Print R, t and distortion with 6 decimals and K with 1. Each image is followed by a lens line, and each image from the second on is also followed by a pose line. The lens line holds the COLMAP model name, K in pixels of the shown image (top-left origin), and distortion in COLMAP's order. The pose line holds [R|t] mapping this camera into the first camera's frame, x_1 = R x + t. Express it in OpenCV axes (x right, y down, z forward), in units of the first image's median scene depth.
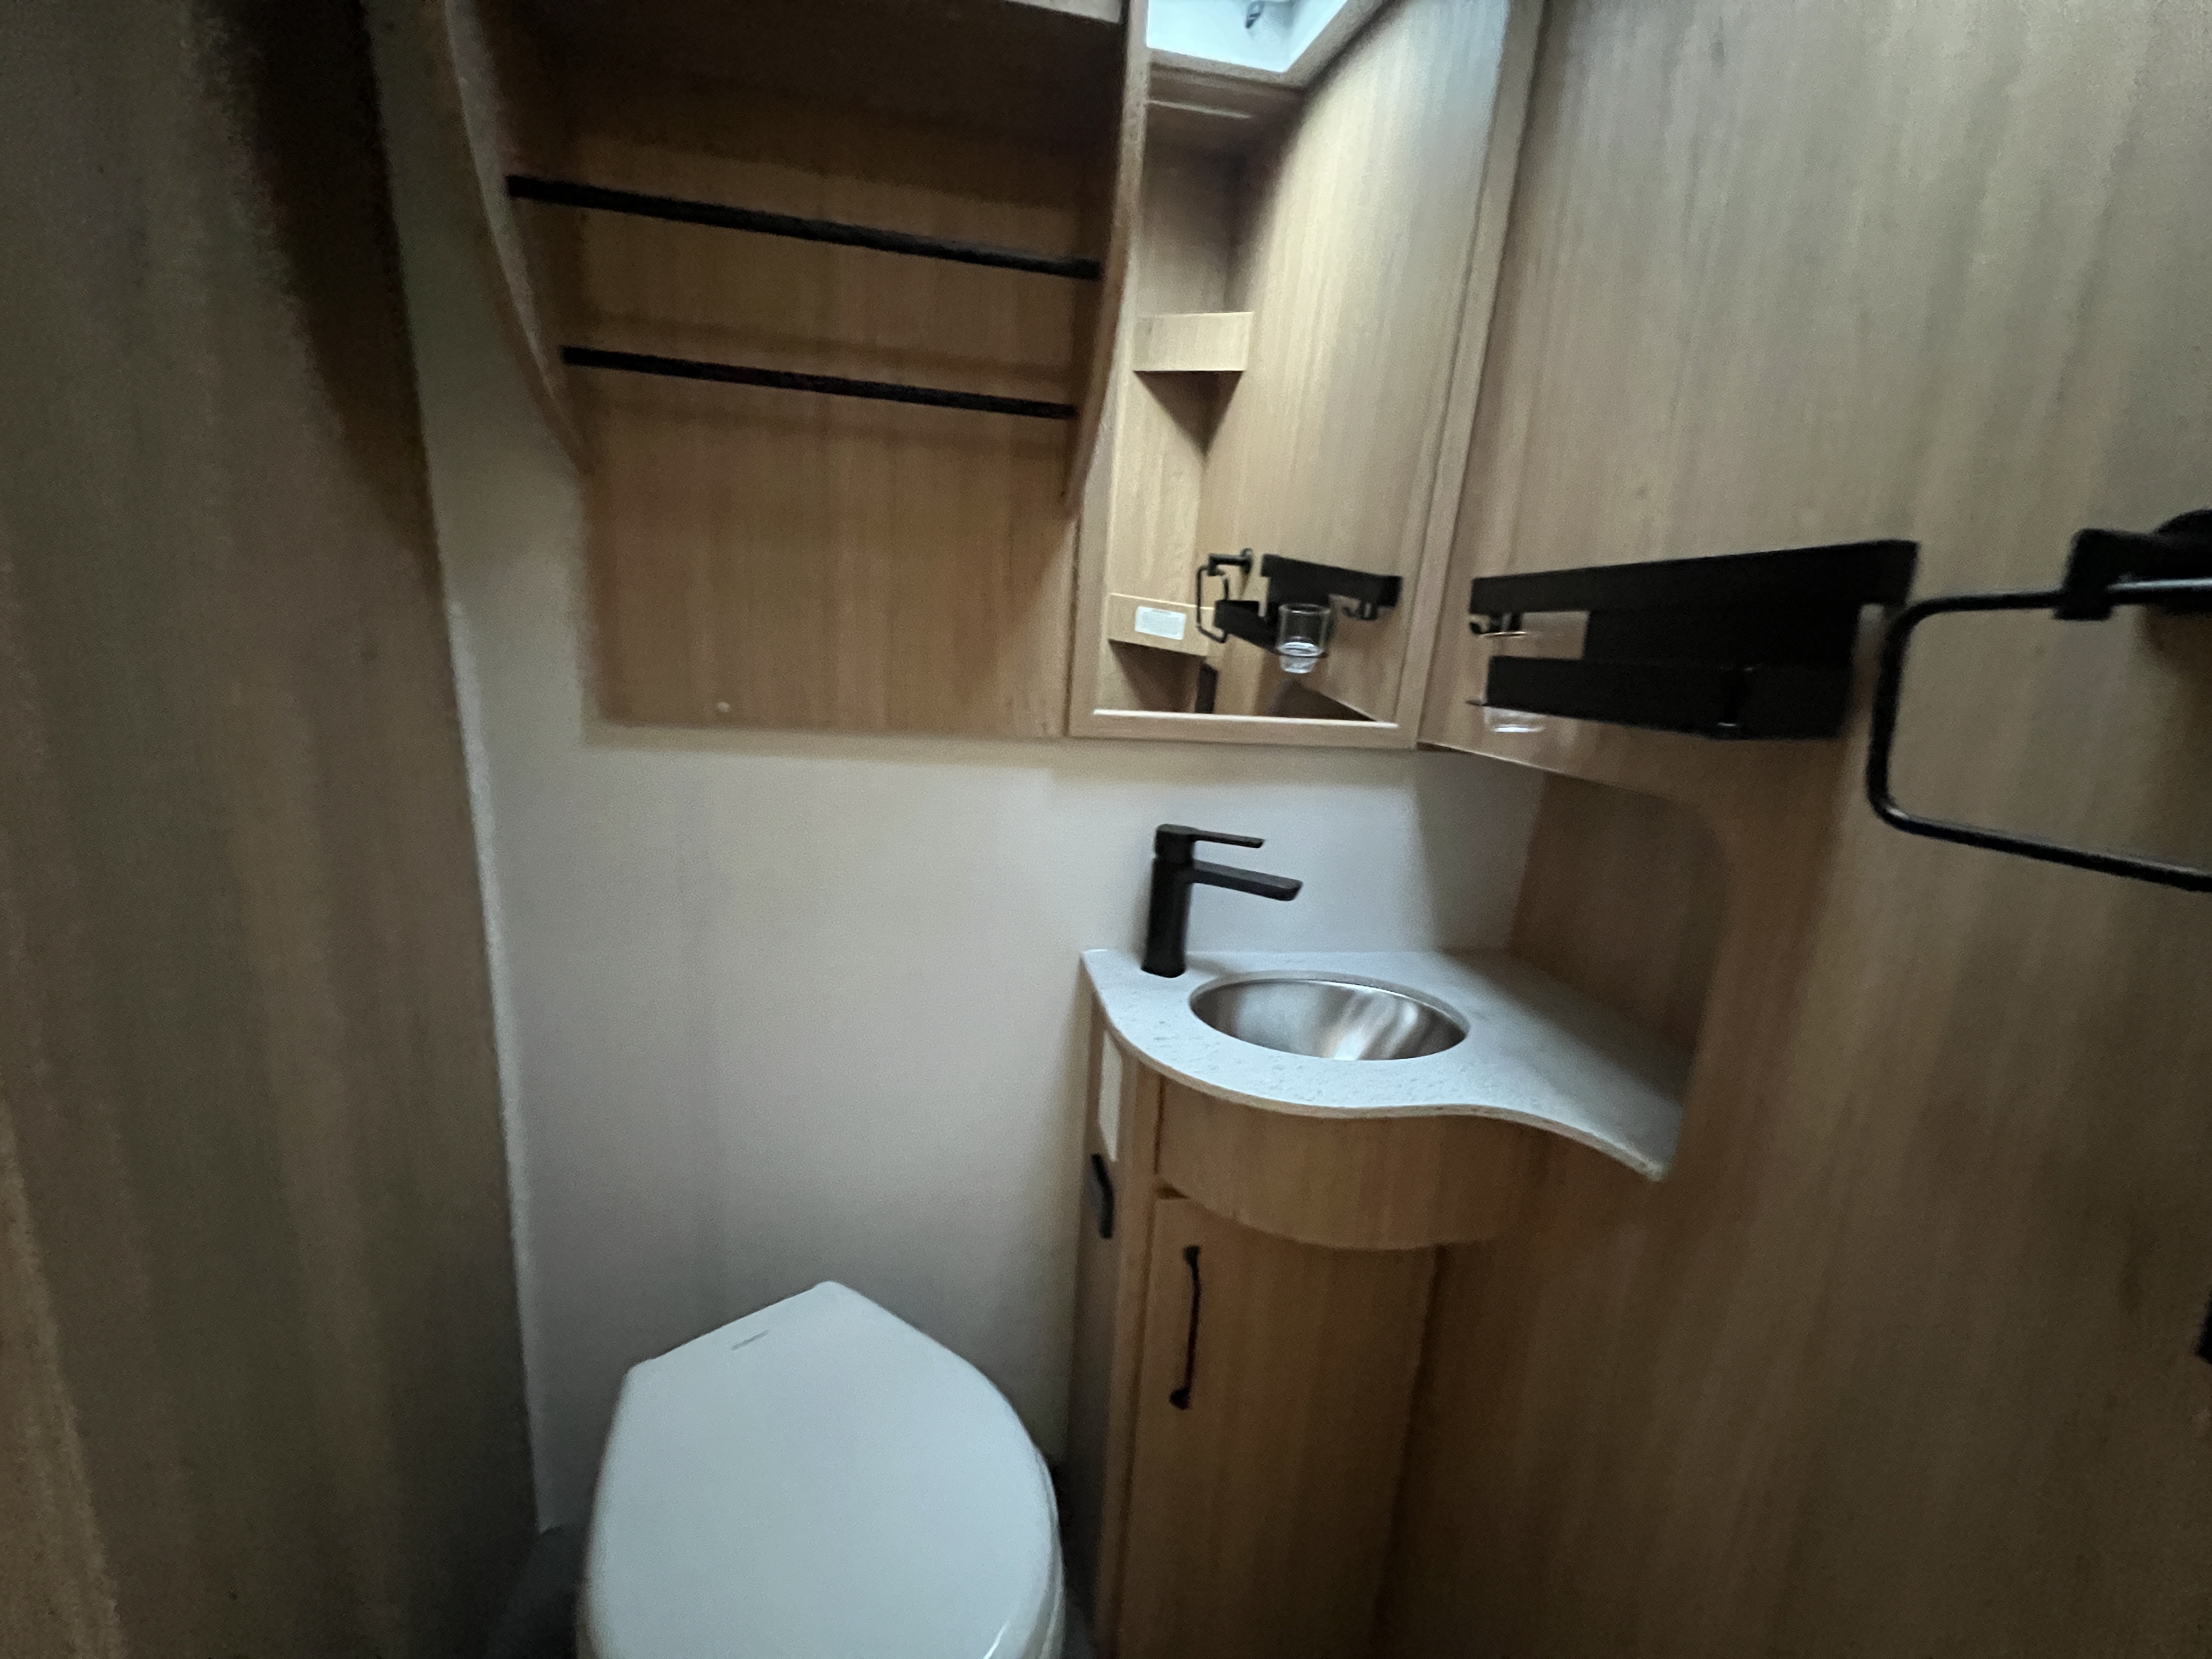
lens RADIAL K [[883.1, 0, 1103.1], [0, 883.1, 825.7], [0, 0, 1]] dist [-0.001577, 0.000119]
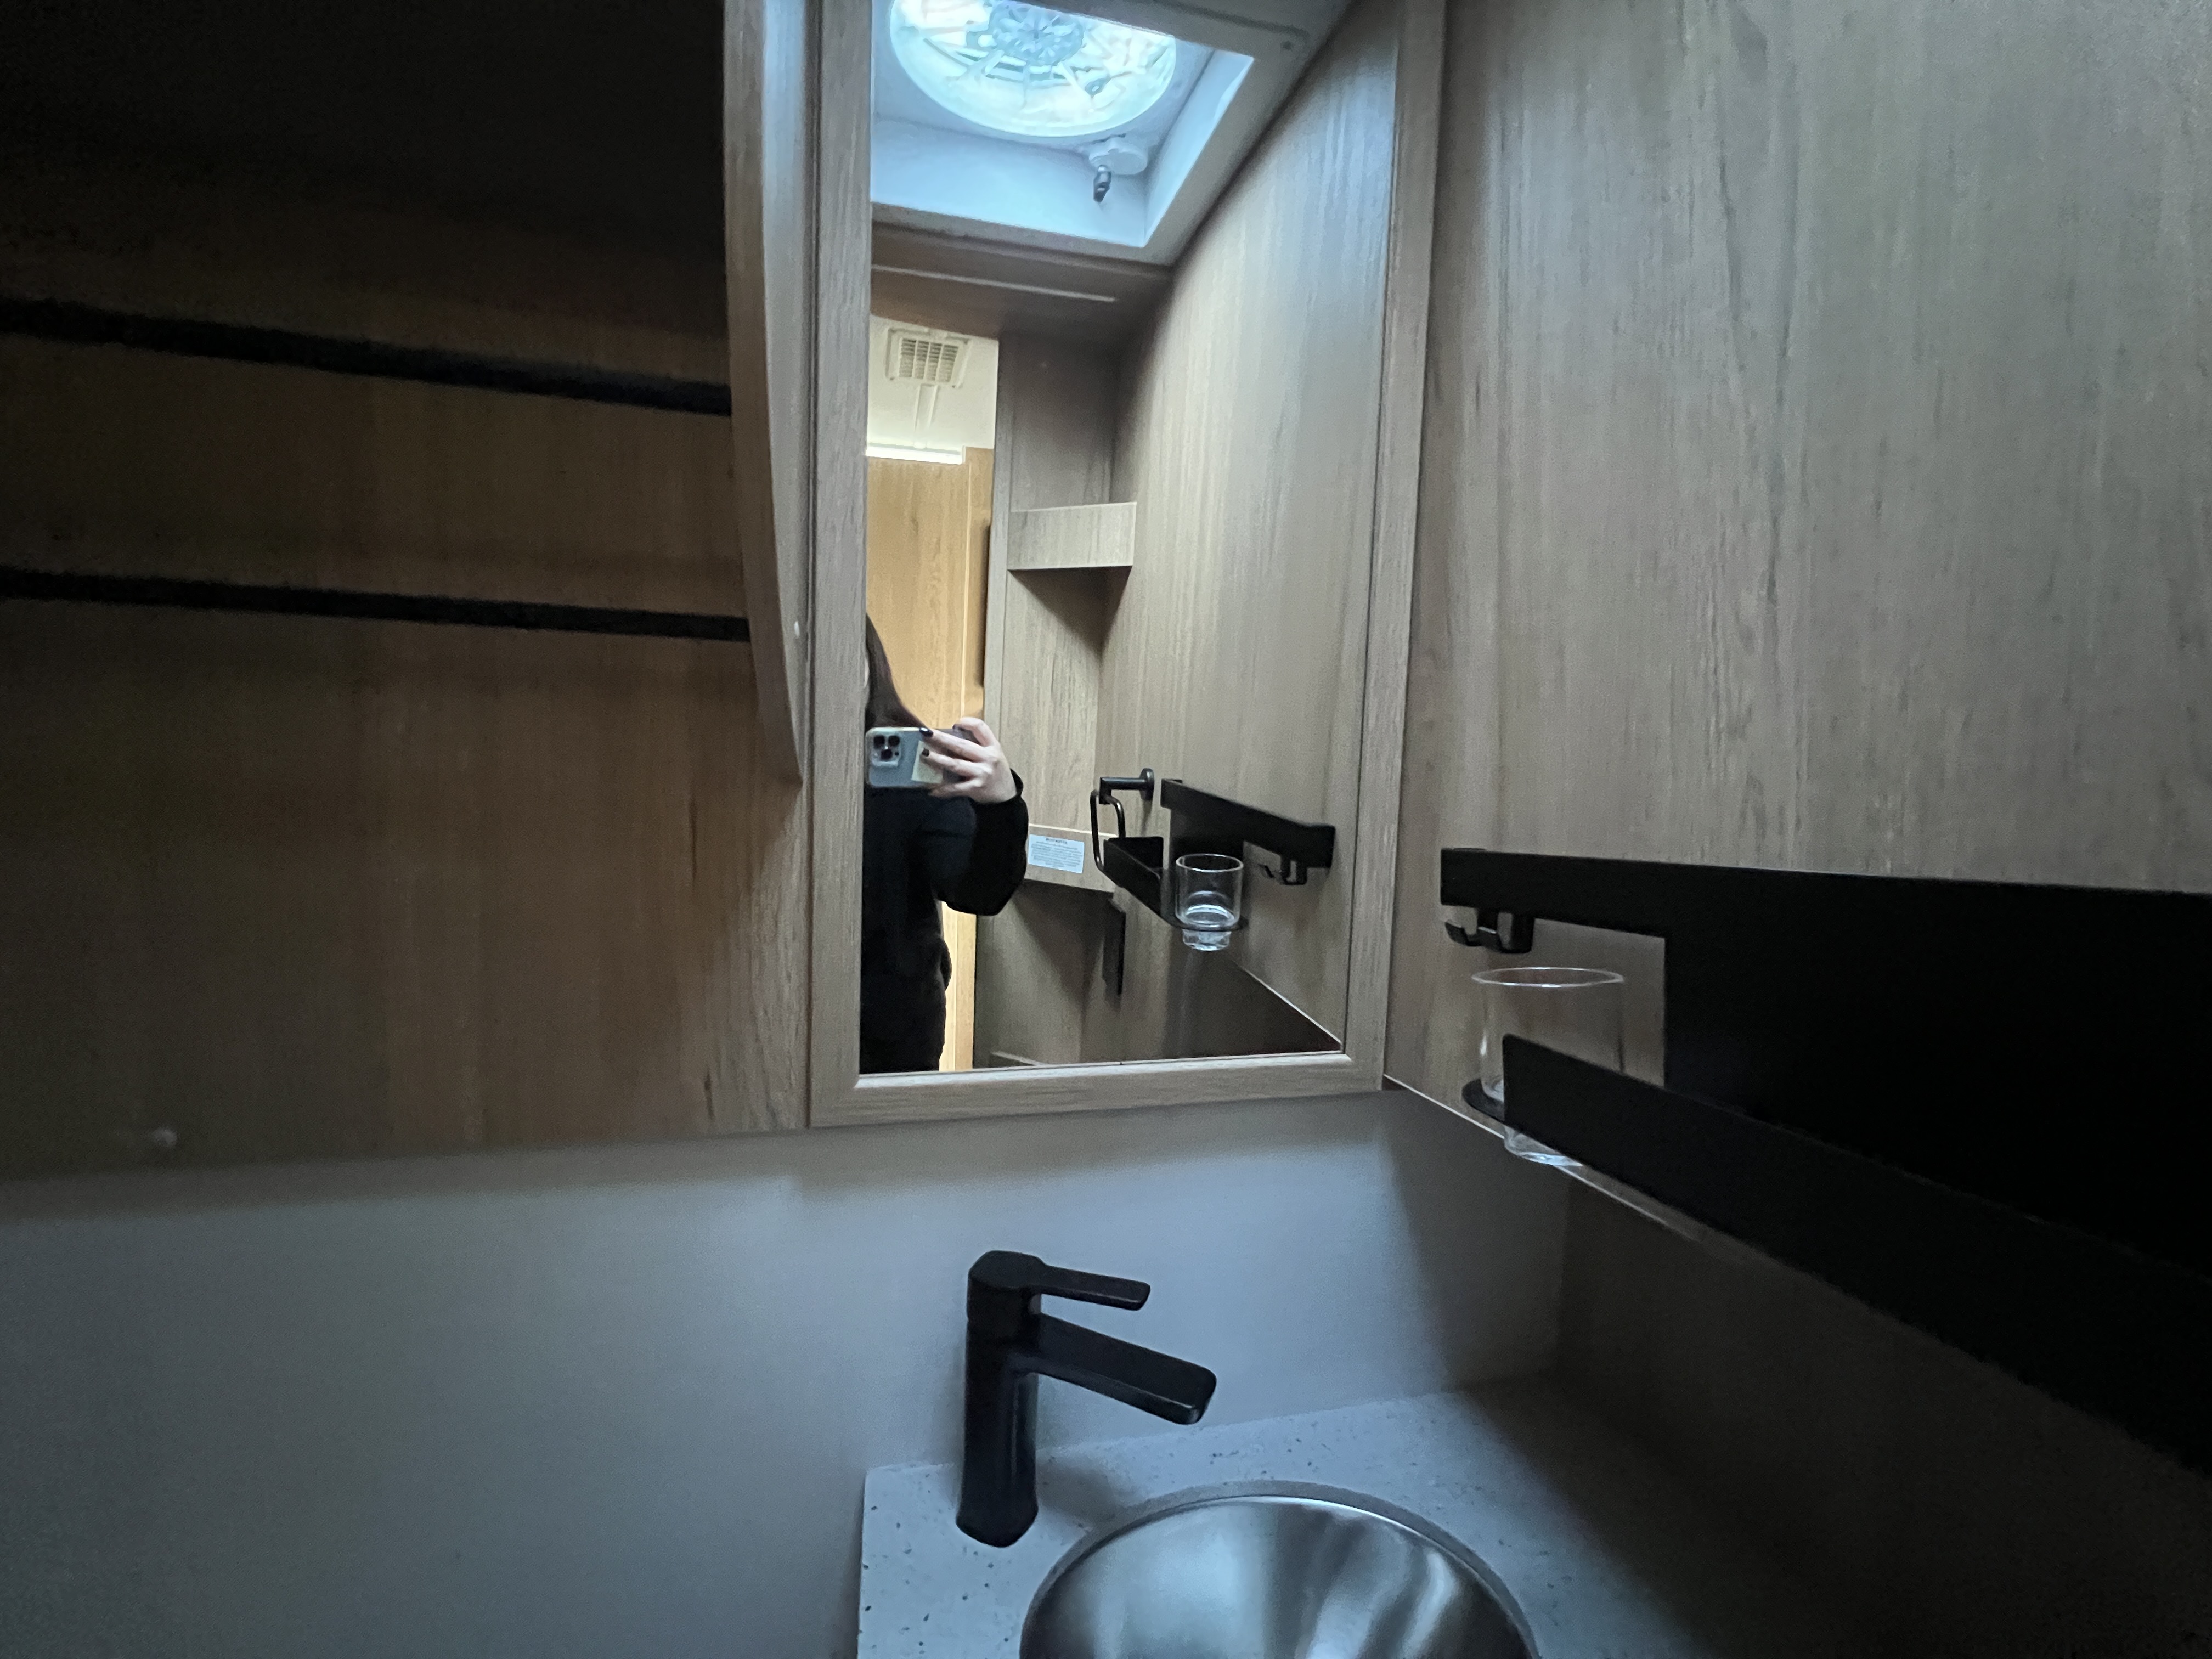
lens RADIAL K [[883.1, 0, 1103.1], [0, 883.1, 825.7], [0, 0, 1]] dist [-0.001577, 0.000119]
pose [[0.998166, -0.044660, 0.040867, 0.123128], [0.051864, 0.979065, -0.196831, -0.150106], [-0.031221, 0.198590, 0.979585, 0.312714]]
